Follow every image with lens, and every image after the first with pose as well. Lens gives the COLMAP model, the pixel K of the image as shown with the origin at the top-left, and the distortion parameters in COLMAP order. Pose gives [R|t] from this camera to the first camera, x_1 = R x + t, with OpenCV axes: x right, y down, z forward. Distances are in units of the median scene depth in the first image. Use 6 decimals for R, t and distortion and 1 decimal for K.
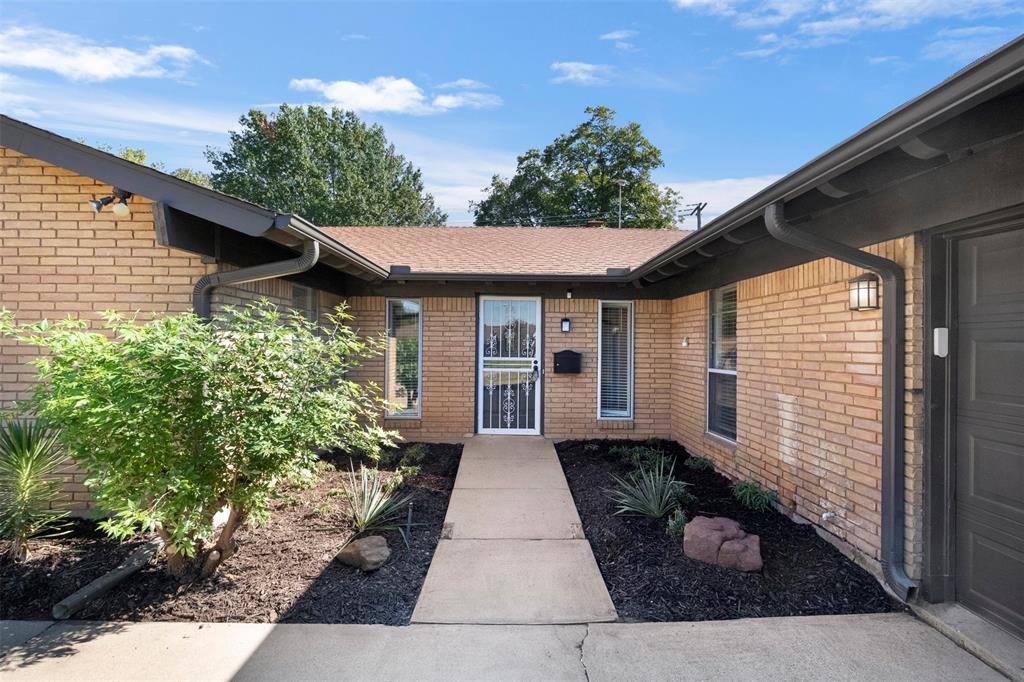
lens RADIAL K [[515.7, 0, 514.5], [0, 515.7, 345.4], [0, 0, 1]] dist [-0.001969, -0.001566]
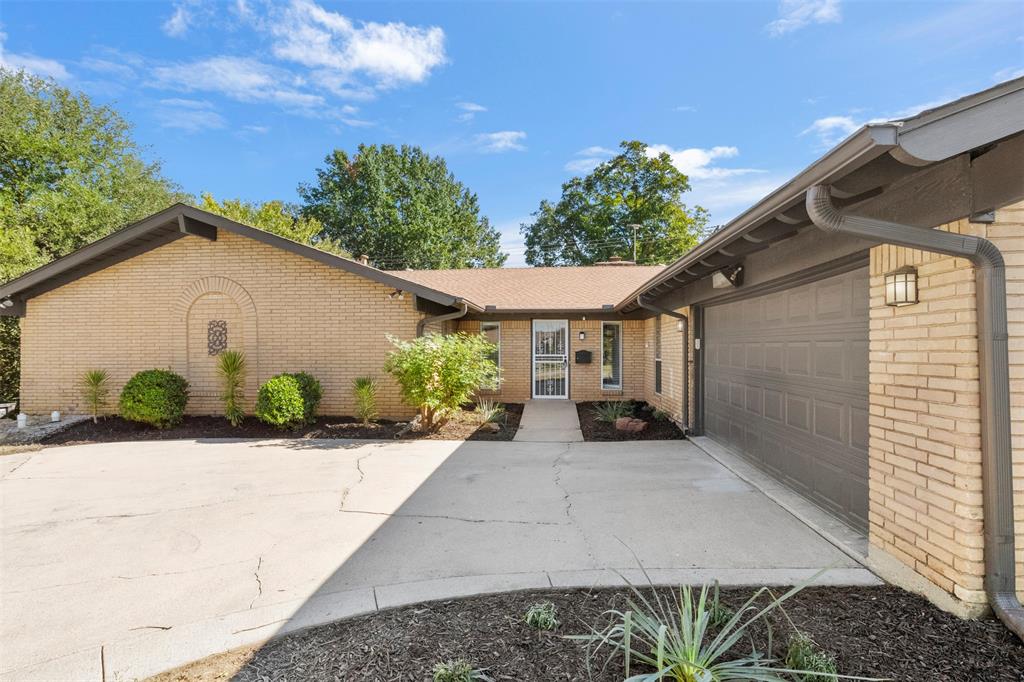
lens RADIAL K [[514.9, 0, 515.3], [0, 514.9, 361.3], [0, 0, 1]] dist [-0.004519, -0.000550]
pose [[0.995468, -0.007231, -0.094818, 0.008792], [0.009302, 0.999727, 0.021418, 0.001770], [0.094637, -0.022203, 0.995264, -0.172985]]
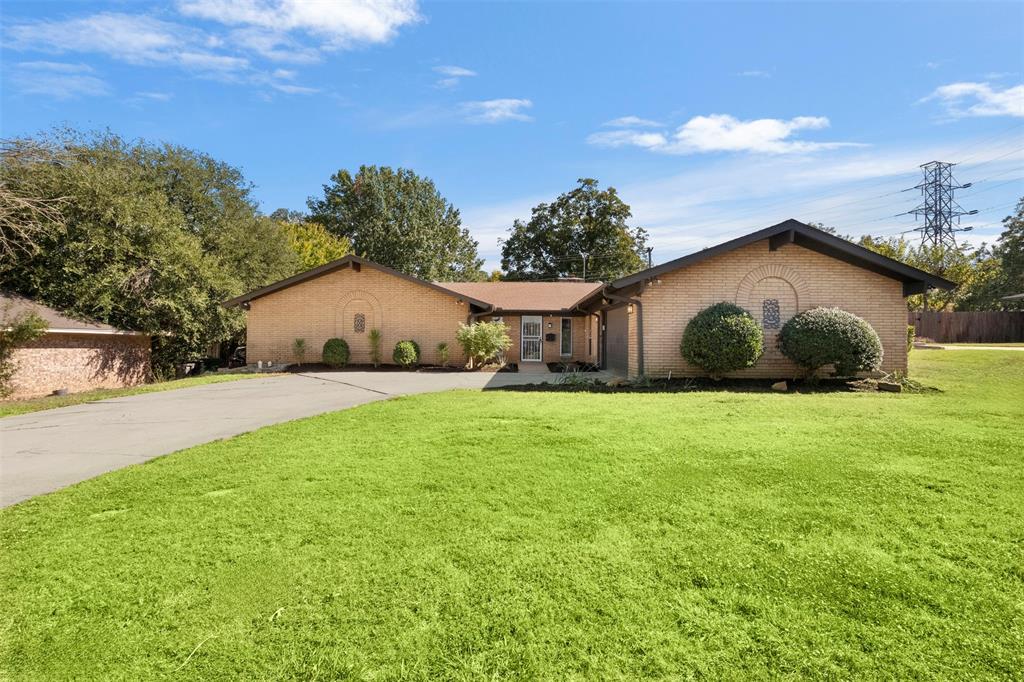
lens RADIAL K [[515.7, 0, 514.5], [0, 515.7, 345.4], [0, 0, 1]] dist [-0.001969, -0.001566]
pose [[0.999709, 0.000441, -0.024109, -0.008371], [-0.000463, 0.999999, -0.000925, 0.018892], [0.024108, 0.000936, 0.999709, -0.469065]]
